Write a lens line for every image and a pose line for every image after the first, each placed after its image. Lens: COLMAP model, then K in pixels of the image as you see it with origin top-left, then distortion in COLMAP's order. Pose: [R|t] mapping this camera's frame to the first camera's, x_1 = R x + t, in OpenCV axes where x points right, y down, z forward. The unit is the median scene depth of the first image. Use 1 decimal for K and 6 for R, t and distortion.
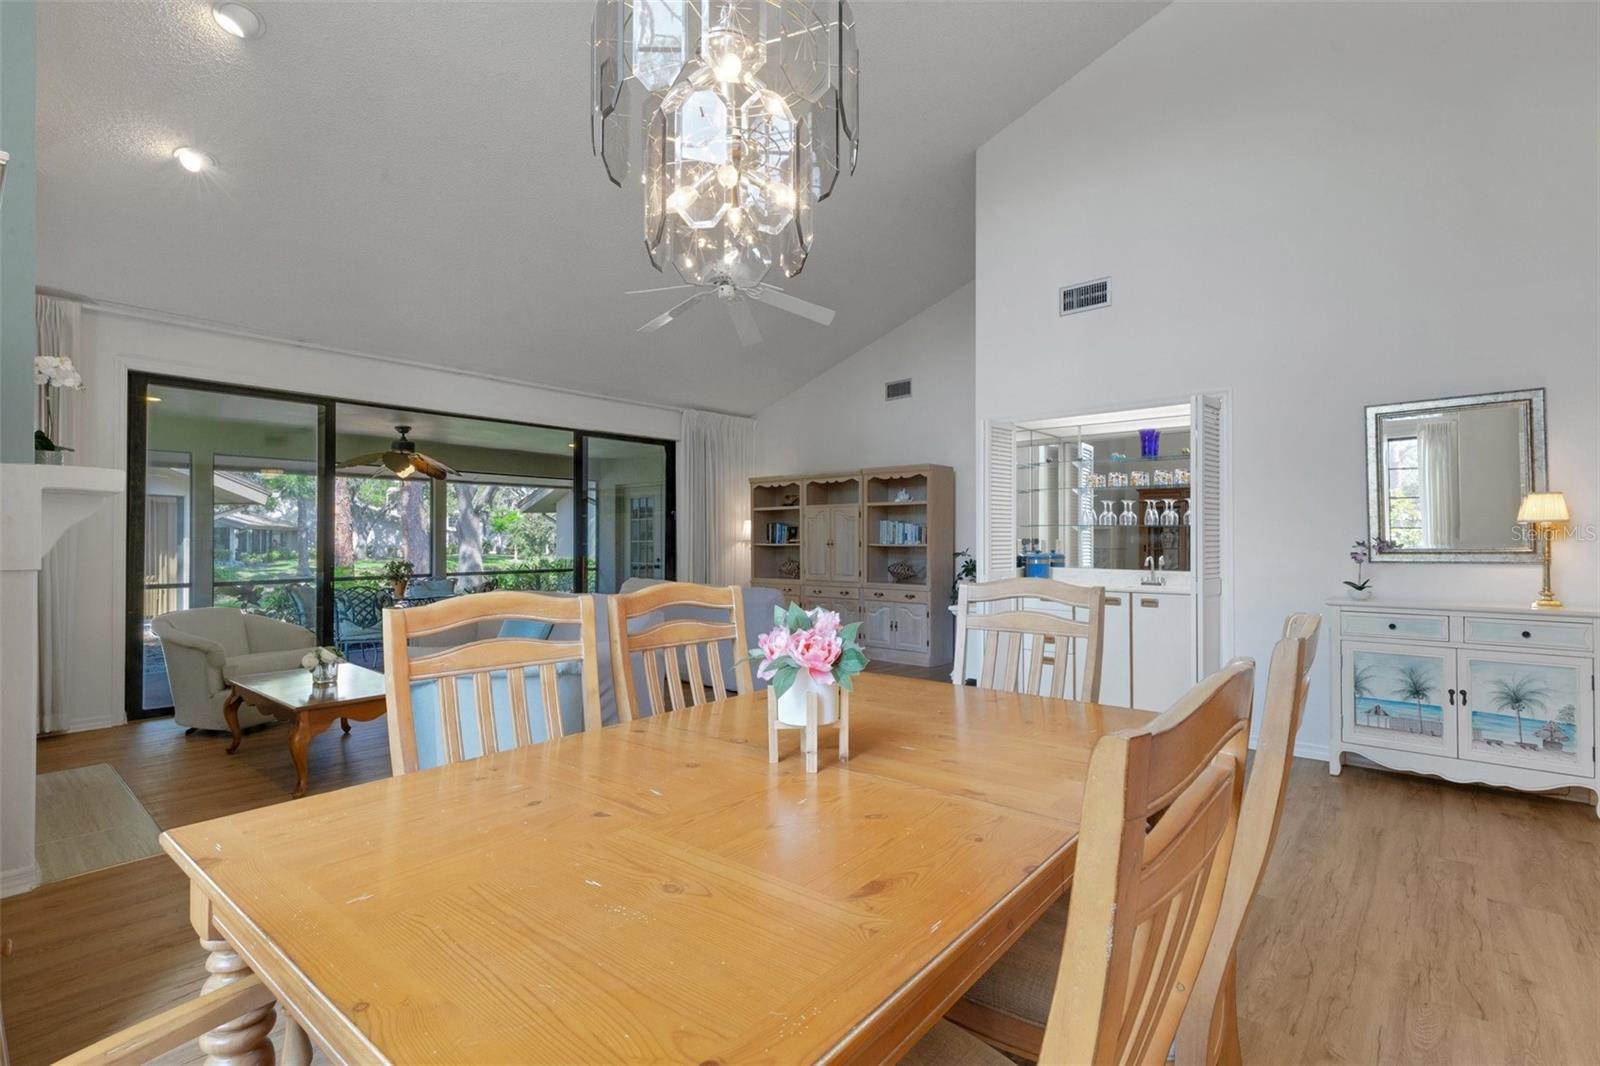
lens RADIAL K [[746.3, 0, 797.2], [0, 746.3, 537.4], [0, 0, 1]] dist [0.007868, -0.001001]
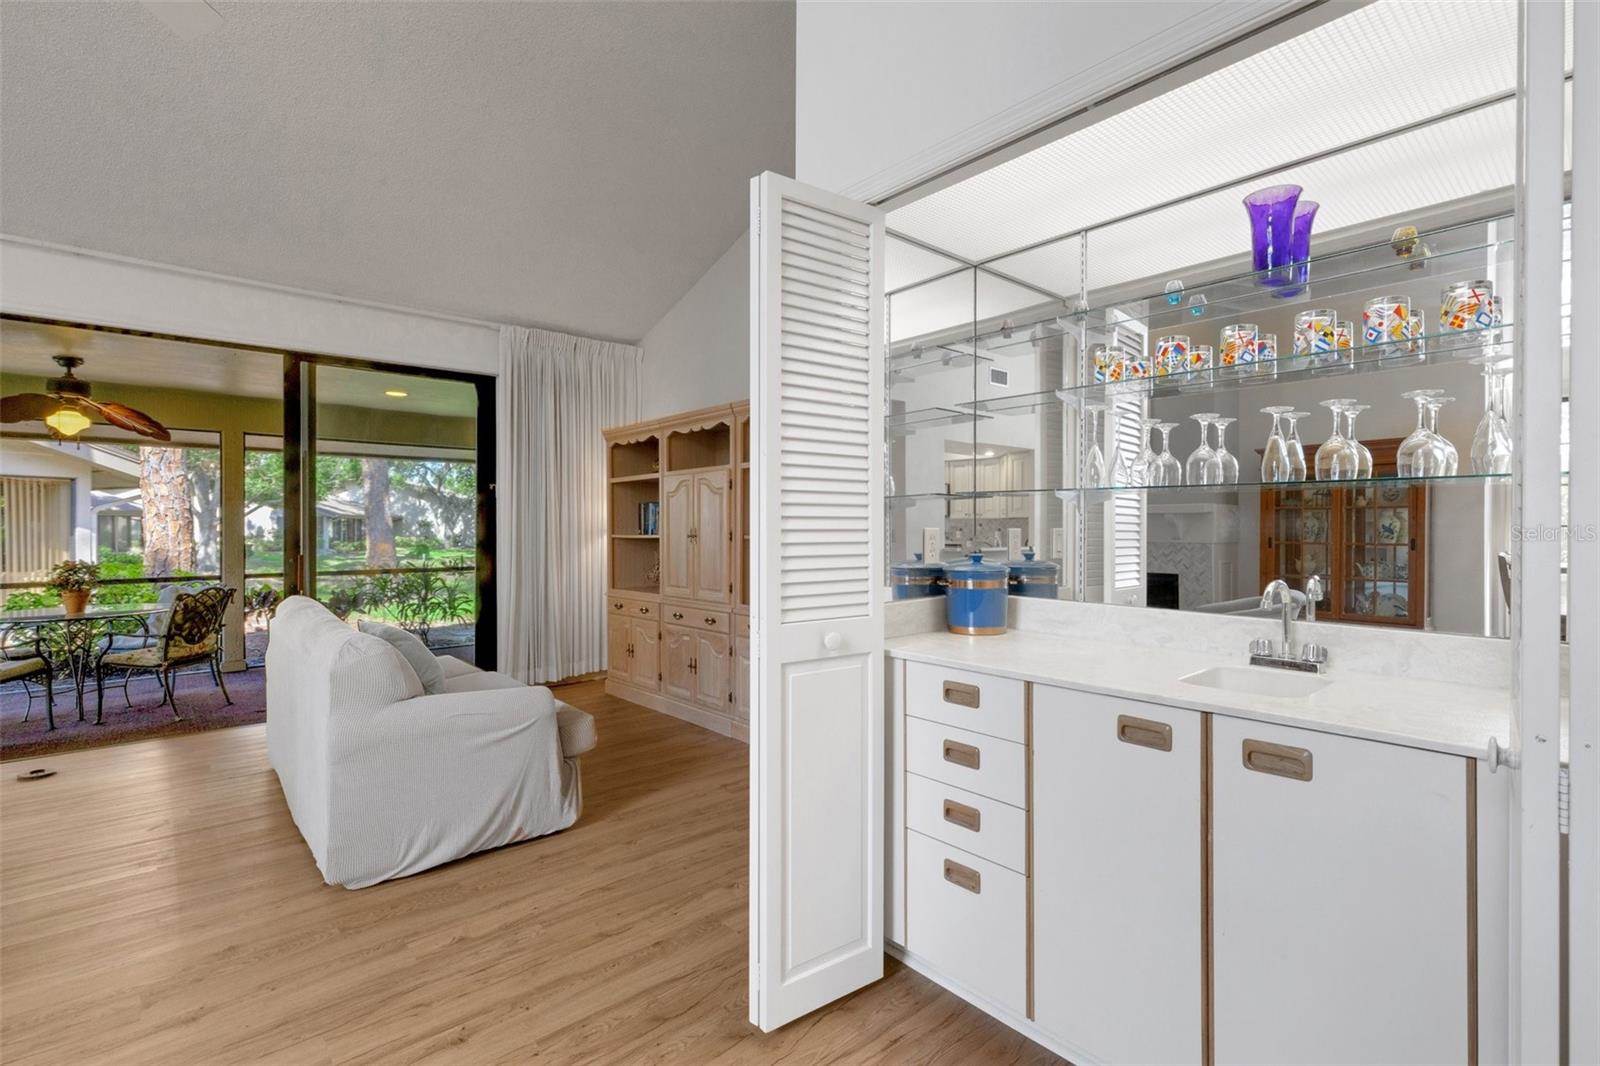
lens RADIAL K [[746.3, 0, 804.3], [0, 746.3, 526.3], [0, 0, 1]] dist [0.007868, -0.001001]
pose [[0.991208, -0.001518, -0.132304, 0.210438], [0.001707, 0.999998, 0.001316, 0.000802], [0.132302, -0.001530, 0.991208, 0.440932]]
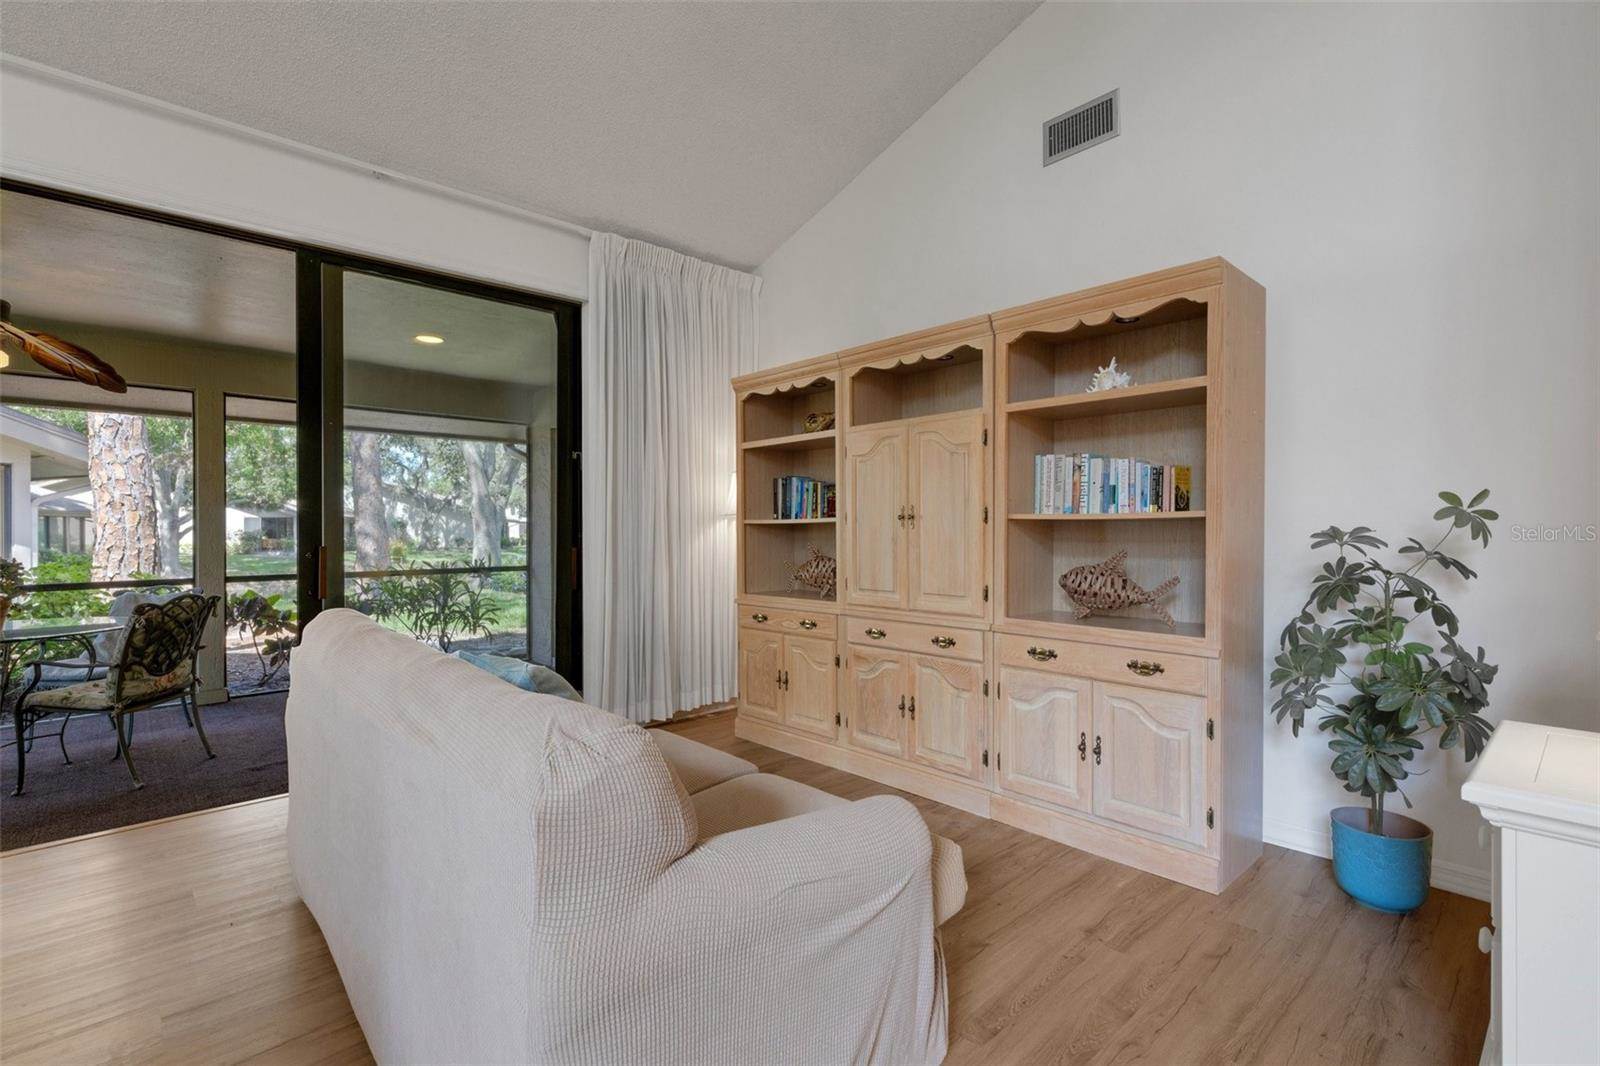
lens RADIAL K [[746.3, 0, 800.7], [0, 746.3, 530.1], [0, 0, 1]] dist [0.007868, -0.001001]
pose [[0.994550, -0.002774, -0.104227, 0.029675], [0.003158, 0.999989, 0.003519, 0.014531], [0.104216, -0.003829, 0.994547, 0.606800]]
